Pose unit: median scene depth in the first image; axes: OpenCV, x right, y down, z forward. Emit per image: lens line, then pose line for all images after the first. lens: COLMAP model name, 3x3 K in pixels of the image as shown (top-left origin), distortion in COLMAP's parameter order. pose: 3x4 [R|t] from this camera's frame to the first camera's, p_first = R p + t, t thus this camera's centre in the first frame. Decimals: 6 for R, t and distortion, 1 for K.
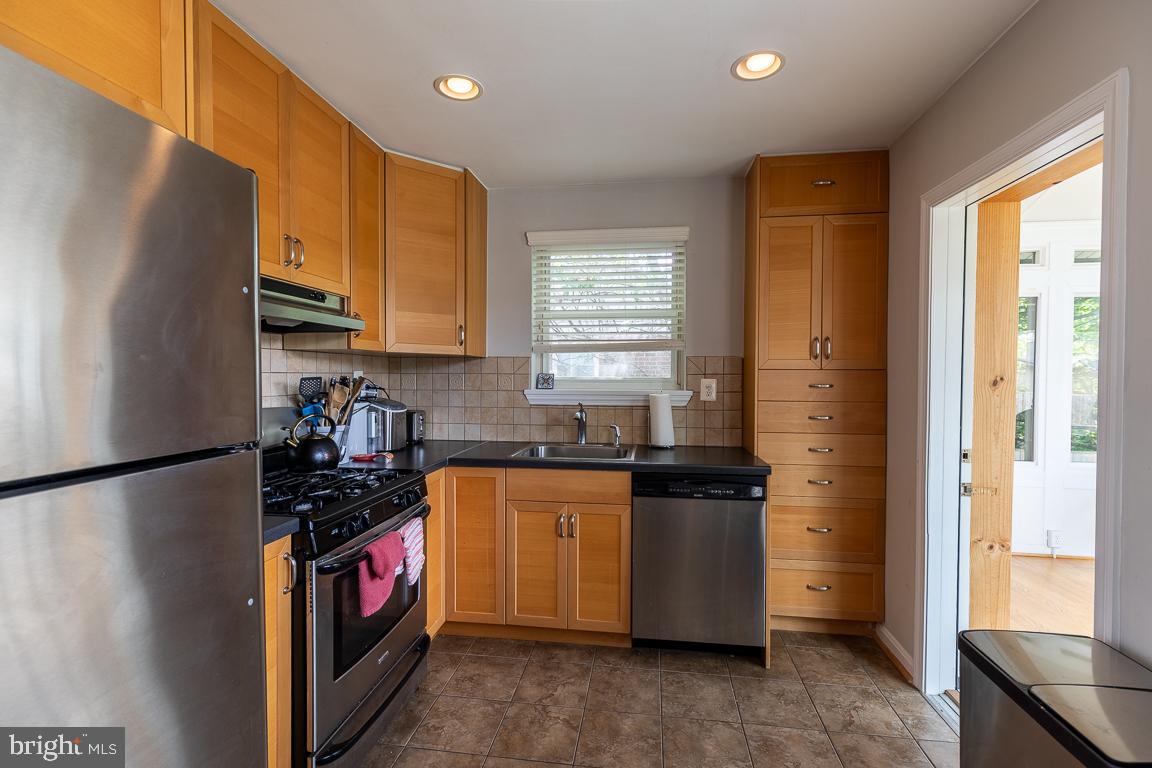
lens RADIAL K [[520.6, 0, 576.0], [0, 520.6, 384.0], [0, 0, 1]] dist [-0.000902, -0.000664]
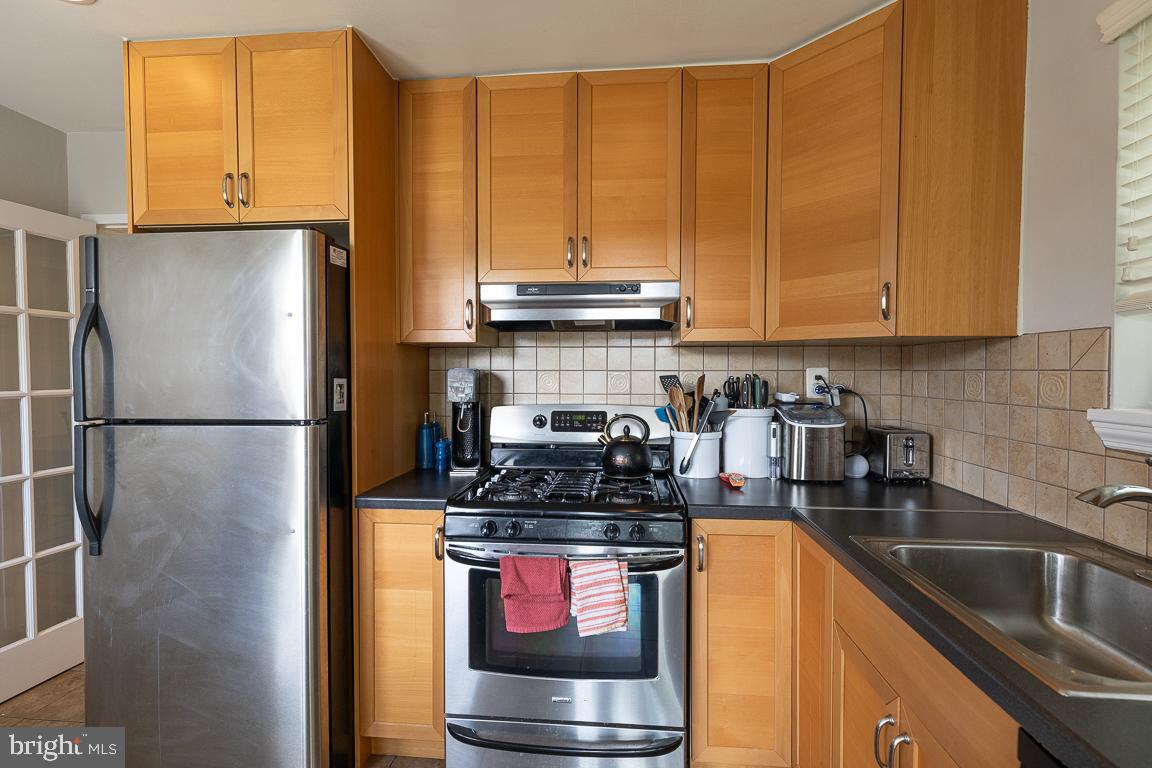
lens RADIAL K [[520.6, 0, 576.0], [0, 520.6, 384.0], [0, 0, 1]] dist [-0.000902, -0.000664]
pose [[0.041856, 0.018334, -0.998955, 0.287562], [-0.018864, 0.999668, 0.017556, -0.007934], [0.998946, 0.018110, 0.042188, 0.581444]]
